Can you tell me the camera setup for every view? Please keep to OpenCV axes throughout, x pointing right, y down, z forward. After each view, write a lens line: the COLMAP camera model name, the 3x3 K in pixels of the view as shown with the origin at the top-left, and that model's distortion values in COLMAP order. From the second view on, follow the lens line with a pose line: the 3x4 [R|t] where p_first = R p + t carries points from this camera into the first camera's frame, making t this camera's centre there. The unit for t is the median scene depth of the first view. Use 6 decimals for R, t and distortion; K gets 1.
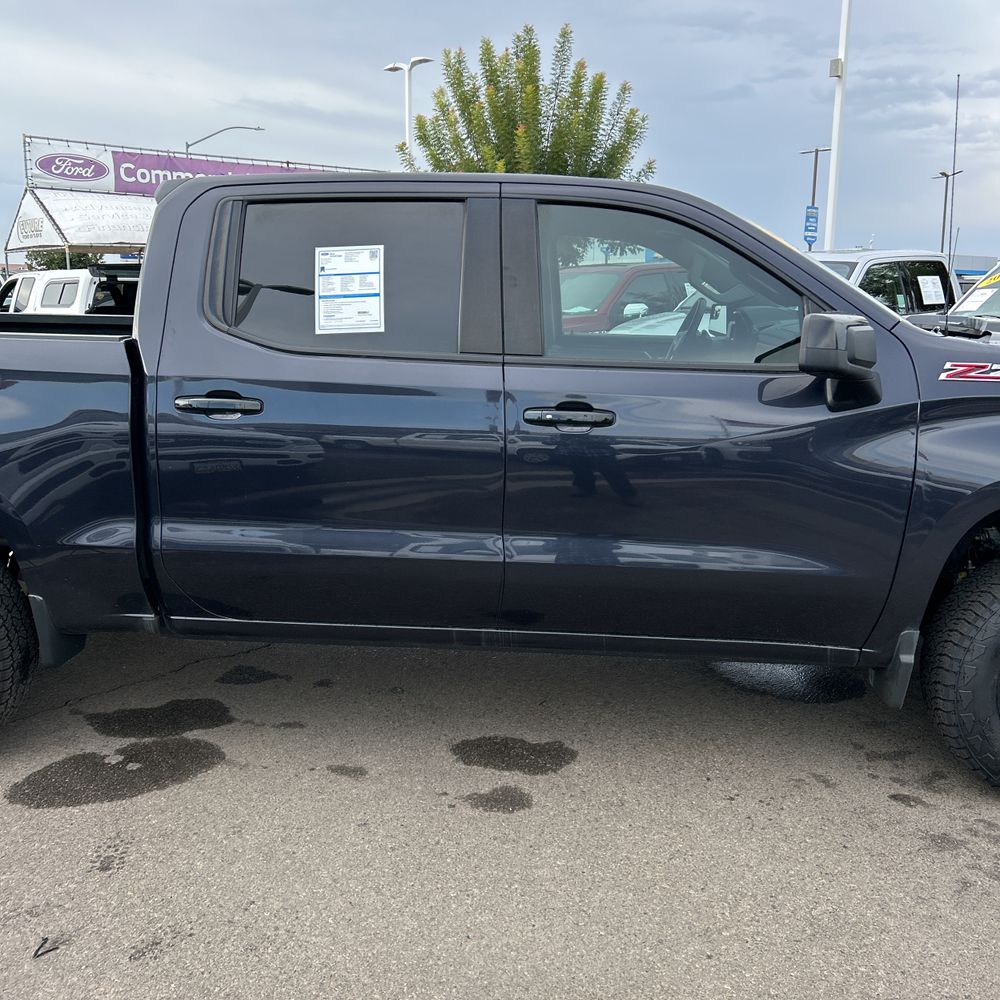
lens RADIAL K [[1007.6, 0, 502.4], [0, 1007.6, 489.2], [0, 0, 1]] dist [0.023644, 0.000000]
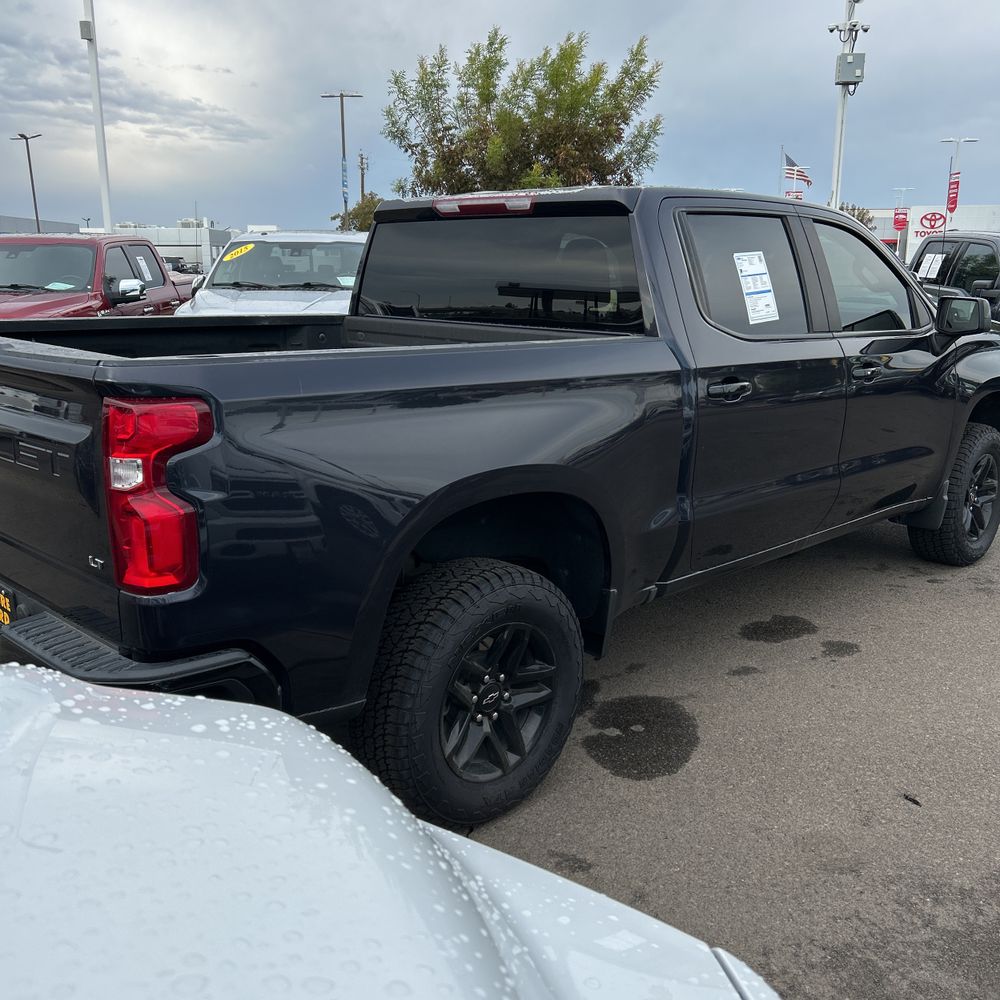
lens RADIAL K [[1007.6, 0, 504.5], [0, 1007.6, 515.4], [0, 0, 1]] dist [0.023644, 0.000000]
pose [[0.650133, -0.185336, 0.736870, -1.265463], [0.142555, 0.982326, 0.121297, -0.110457], [-0.746328, 0.026185, 0.665063, 0.385623]]
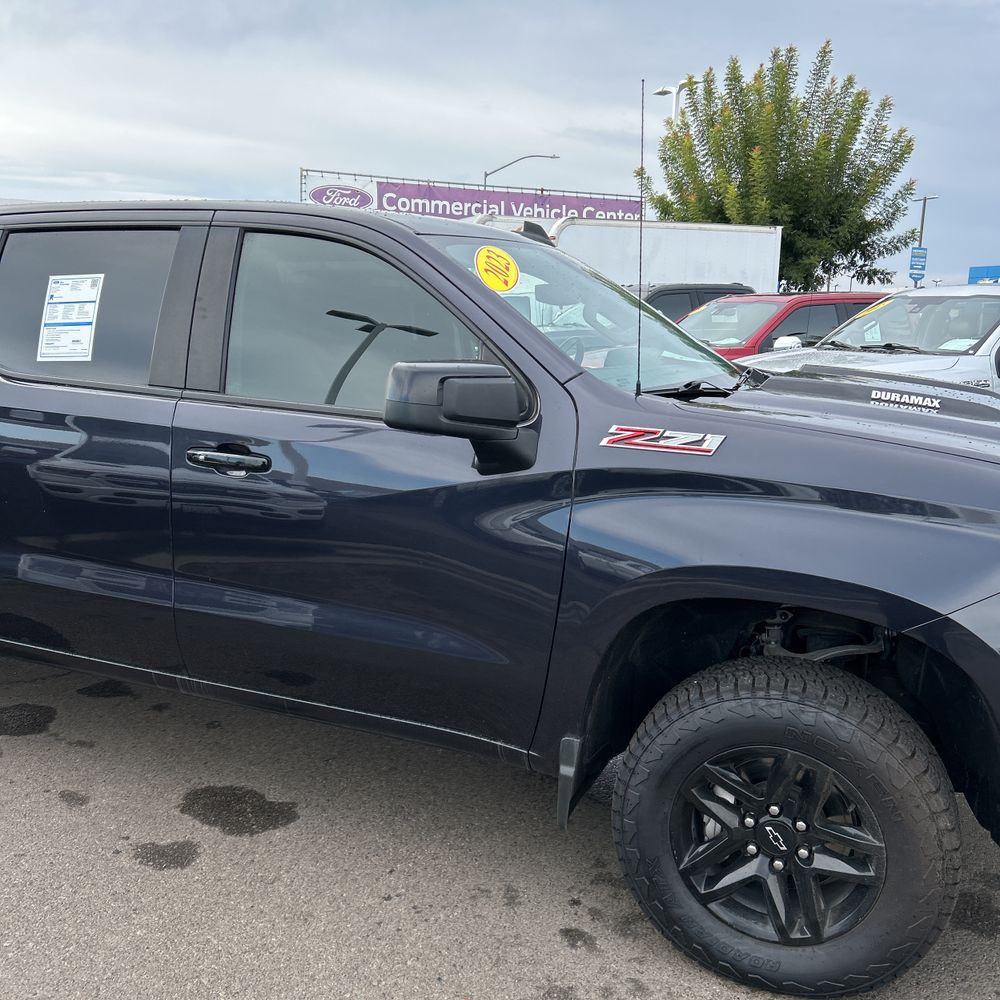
lens RADIAL K [[1007.6, 0, 505.1], [0, 1007.6, 504.6], [0, 0, 1]] dist [0.023644, 0.000000]
pose [[0.953806, 0.077566, -0.290238, 0.535411], [-0.080215, 0.996774, 0.002778, -0.048598], [0.289517, 0.020632, 0.956951, 0.161740]]
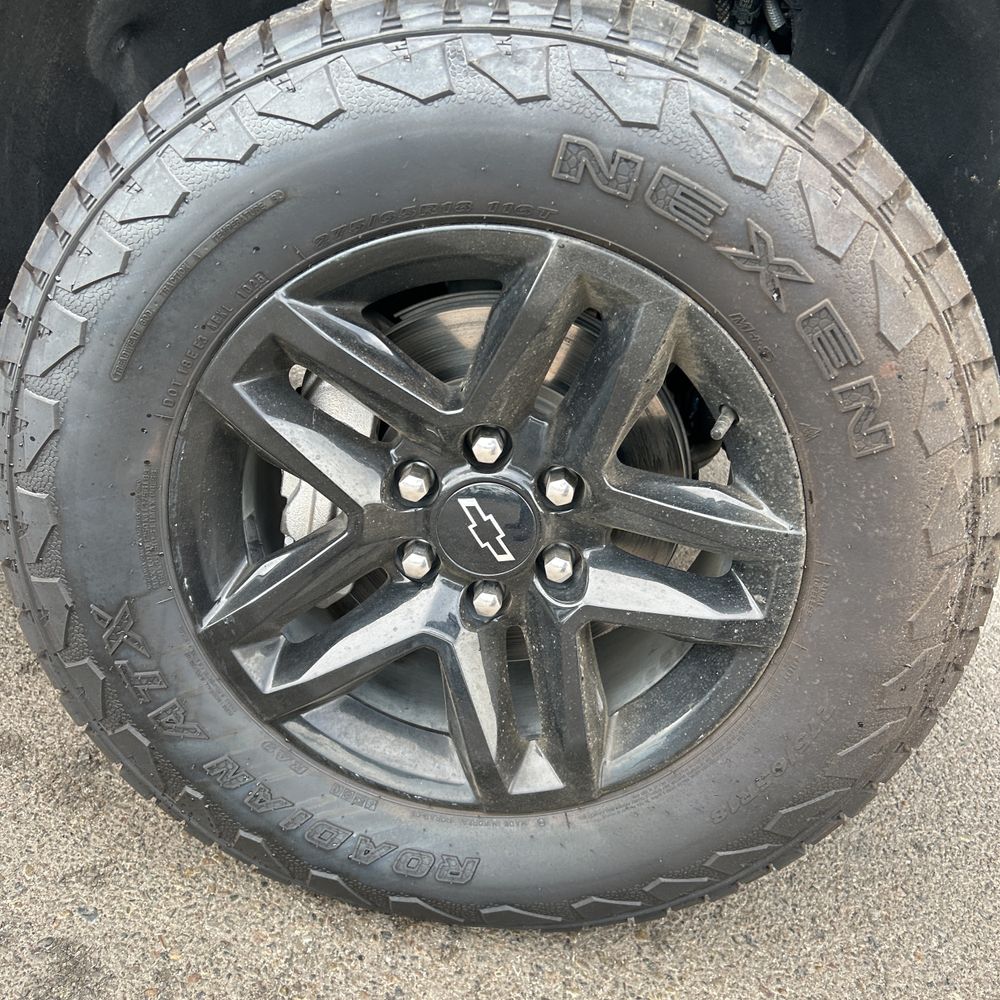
lens RADIAL K [[1007.6, 0, 495.1], [0, 1007.6, 498.6], [0, 0, 1]] dist [0.023644, 0.000000]
pose [[0.990102, 0.130872, 0.050696, 0.516678], [-0.138316, 0.971128, 0.194368, 0.124618], [-0.023795, -0.199456, 0.979618, 0.689109]]
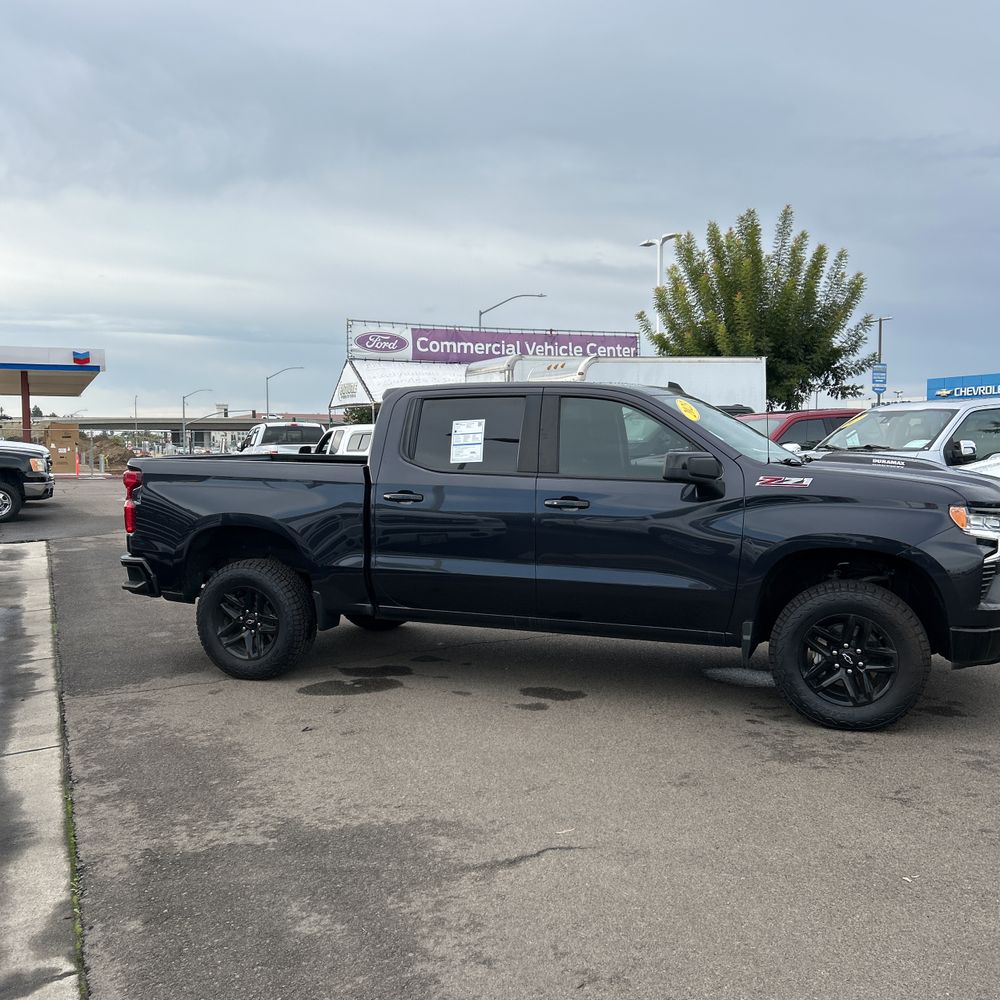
lens RADIAL K [[1007.6, 0, 488.8], [0, 1007.6, 497.0], [0, 0, 1]] dist [0.023644, 0.000000]
pose [[0.957120, 0.005386, -0.289643, 0.444815], [-0.043313, 0.991249, -0.124694, 0.151537], [0.286437, 0.131893, 0.948977, -0.826955]]
